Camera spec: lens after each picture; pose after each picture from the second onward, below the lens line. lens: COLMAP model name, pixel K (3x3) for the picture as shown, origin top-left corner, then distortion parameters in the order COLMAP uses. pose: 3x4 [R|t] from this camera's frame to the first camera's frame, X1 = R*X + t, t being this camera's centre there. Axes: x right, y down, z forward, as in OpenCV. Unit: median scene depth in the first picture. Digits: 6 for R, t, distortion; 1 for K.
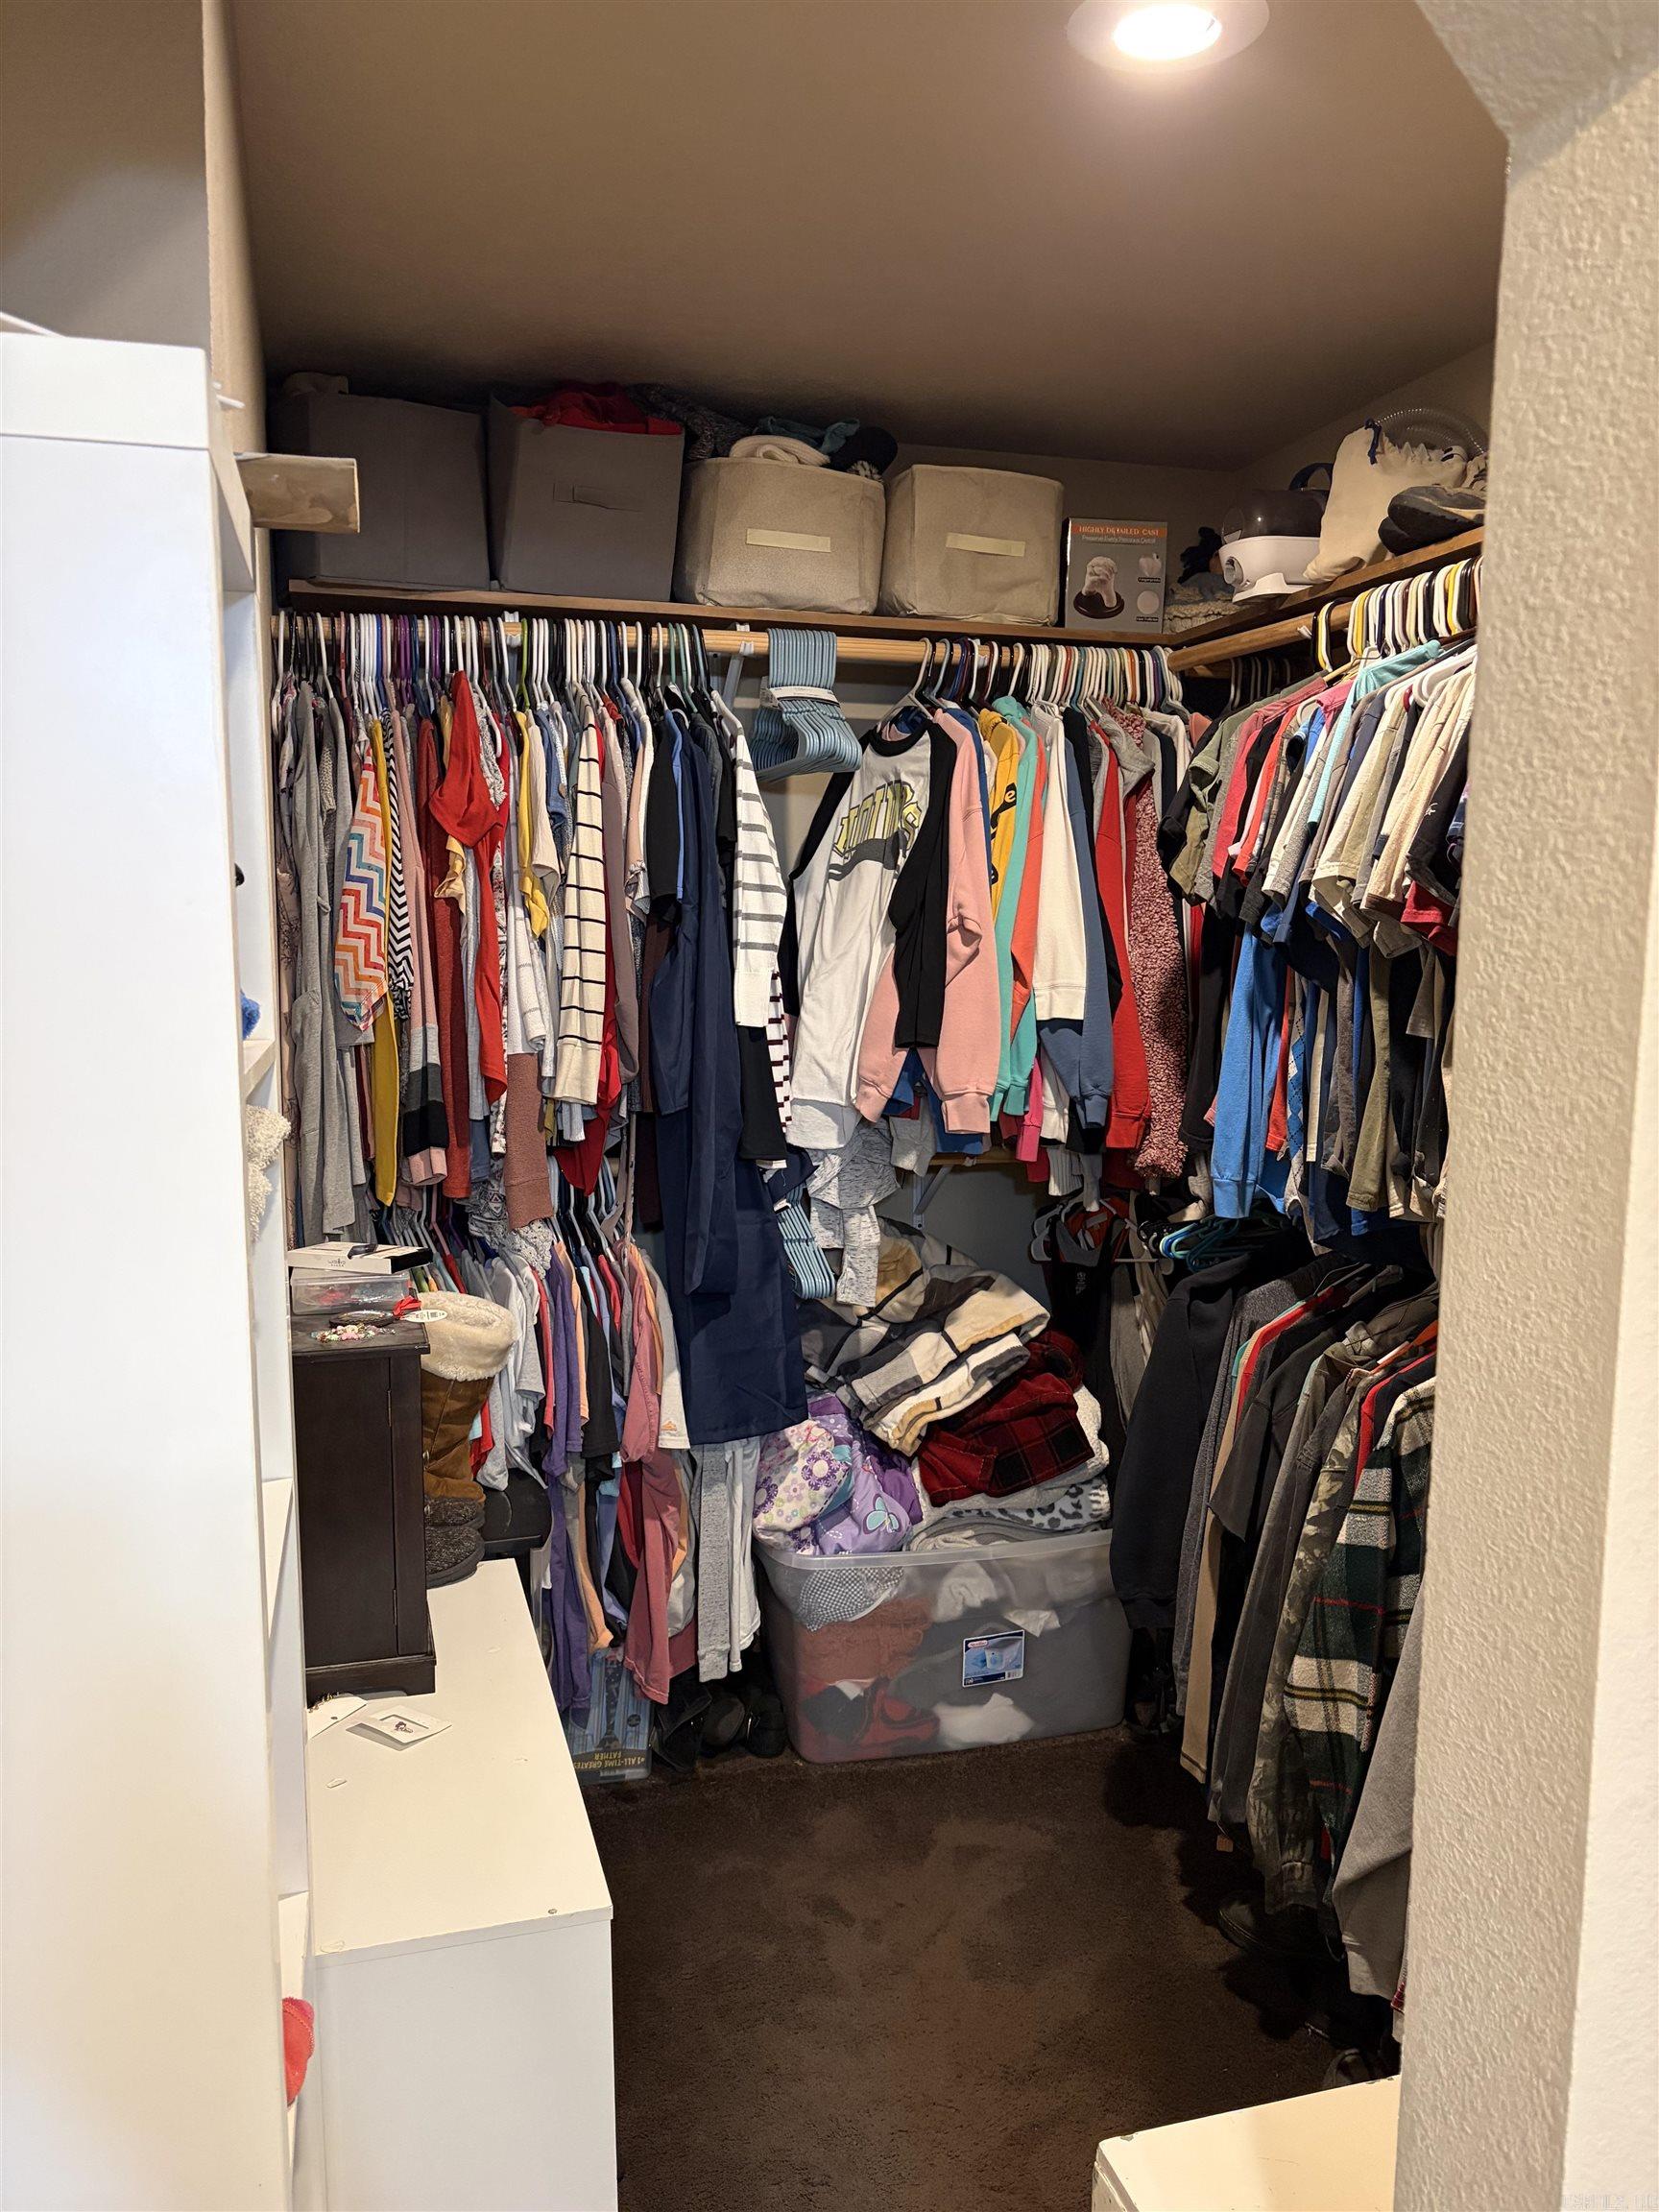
lens RADIAL K [[1683.0, 0, 815.6], [0, 1683.0, 1111.8], [0, 0, 1]] dist [0.059573, -0.071004]
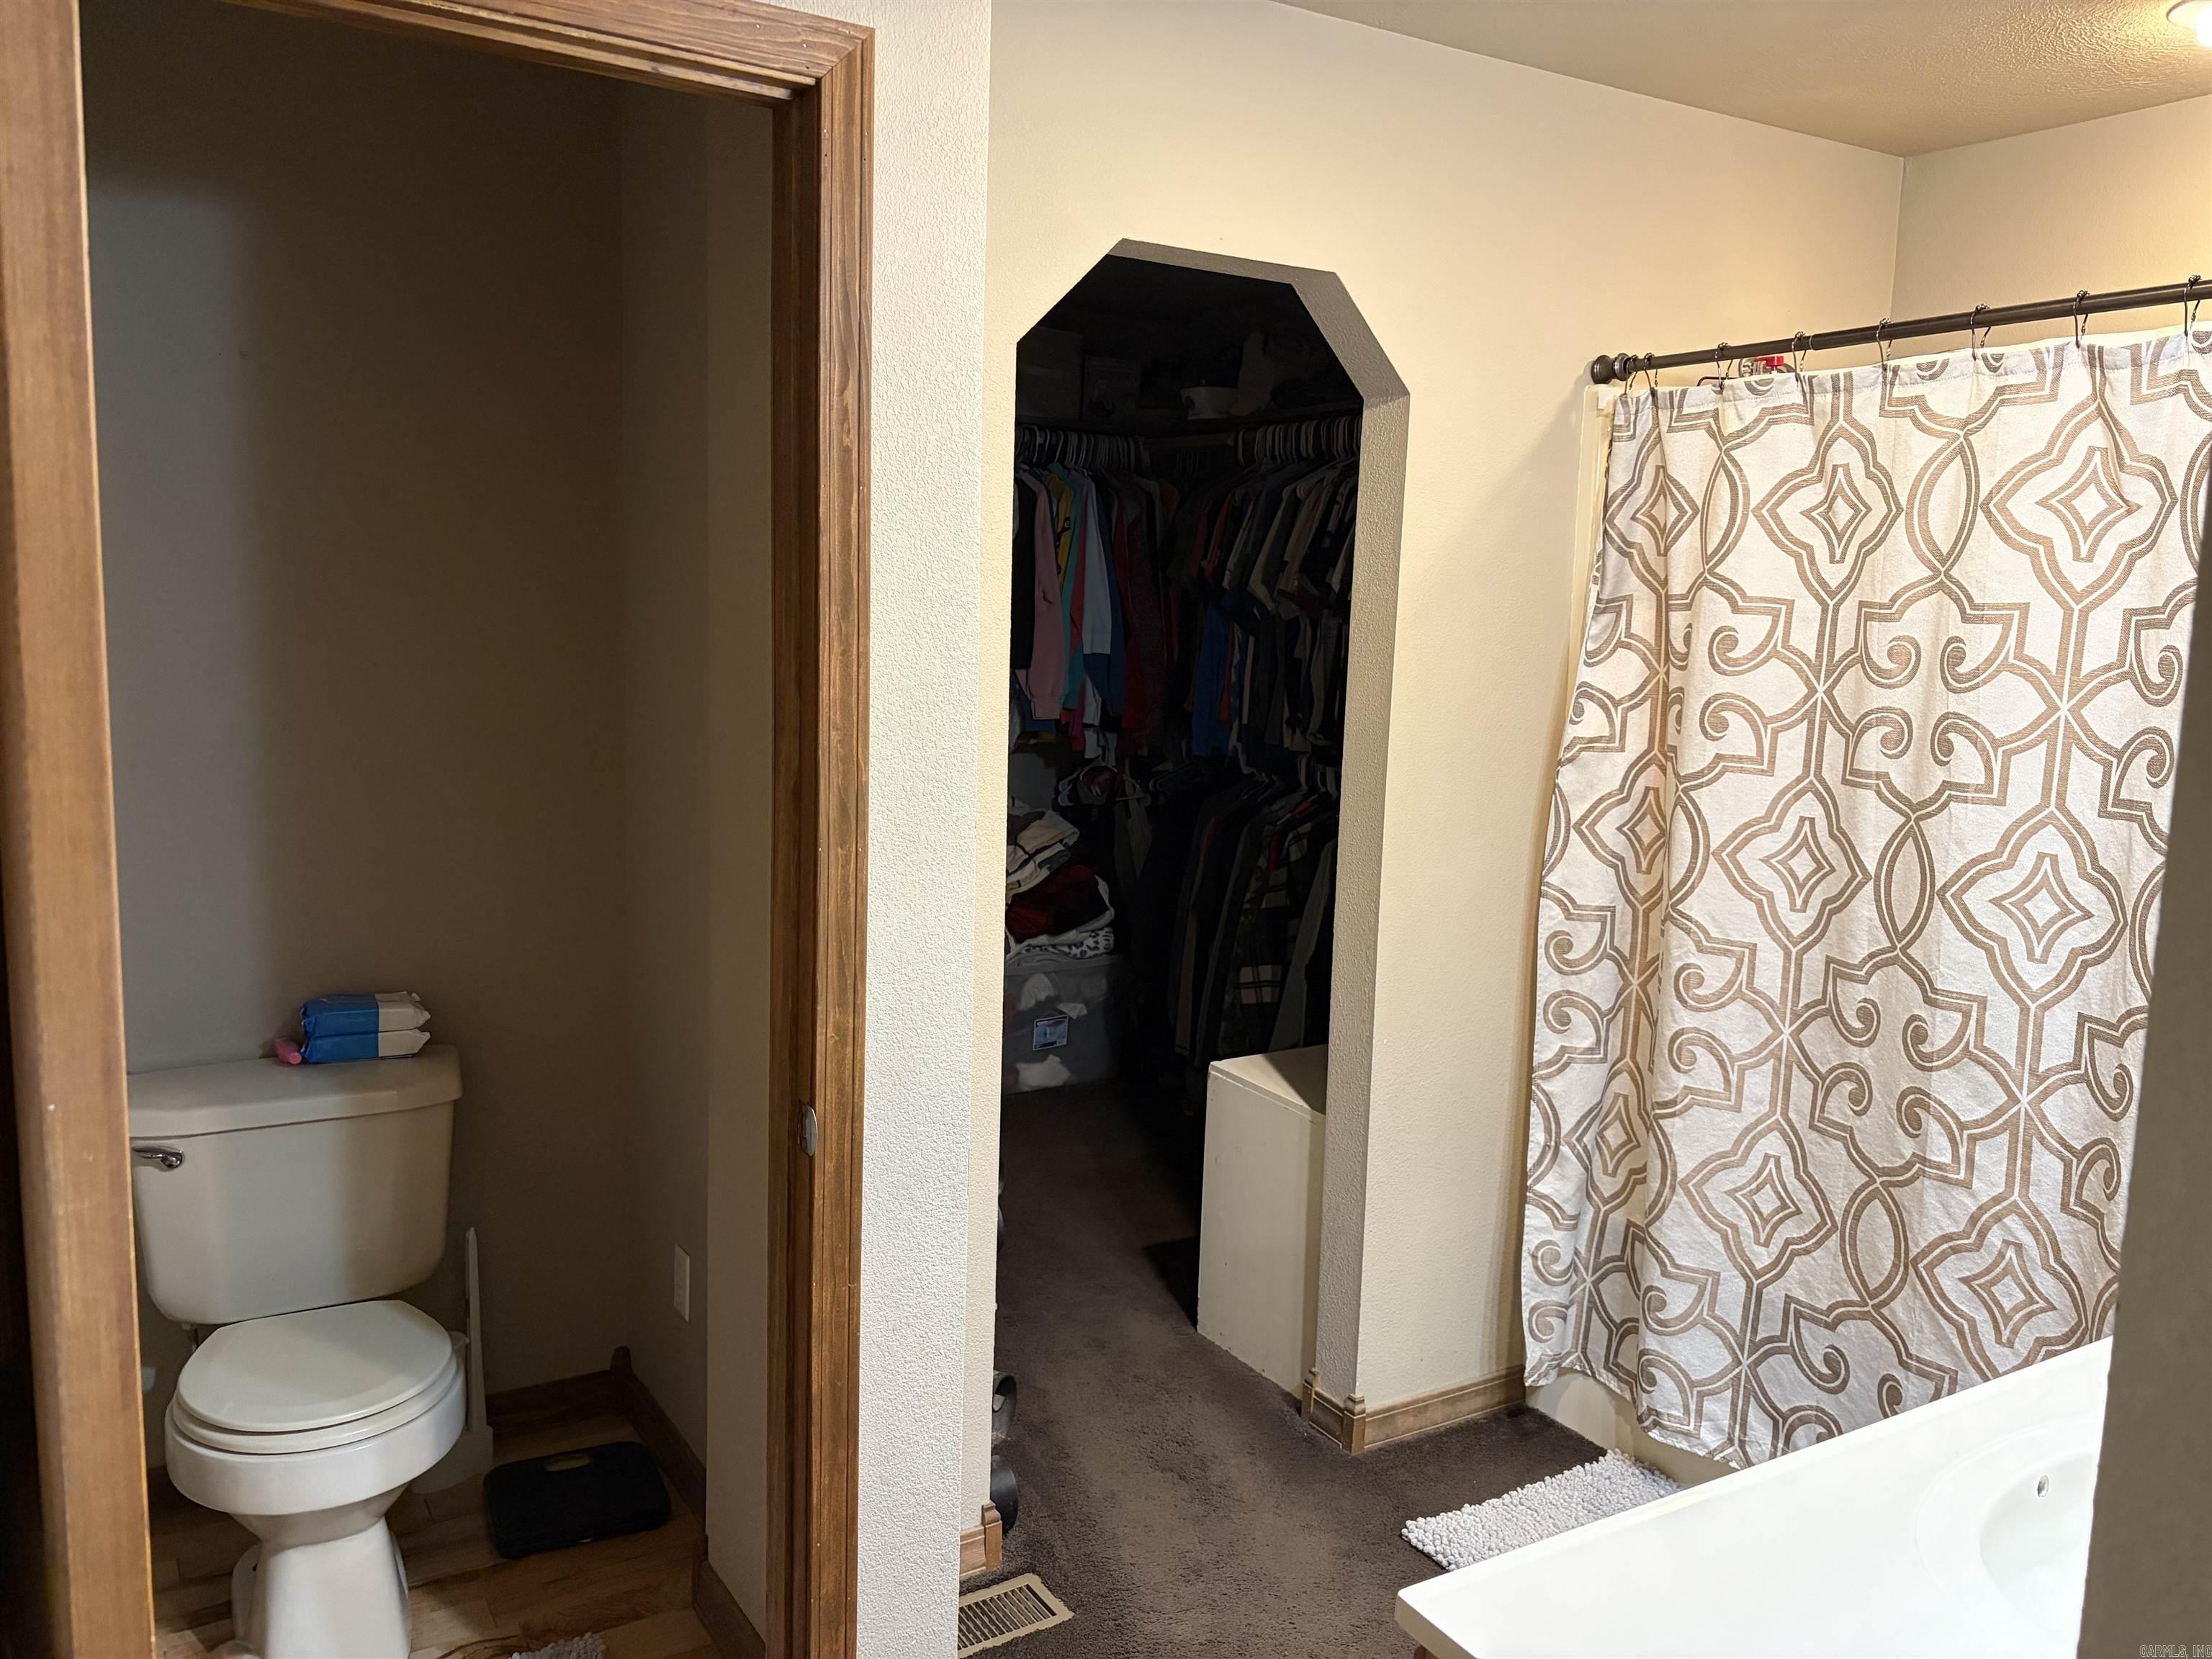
lens RADIAL K [[1683.0, 0, 1105.4], [0, 1683.0, 826.3], [0, 0, 1]] dist [0.059573, -0.071004]
pose [[0.960784, -0.014782, 0.276905, -0.310422], [0.008313, 0.999665, 0.024521, 0.076322], [-0.277175, -0.021258, 0.960584, -0.639213]]
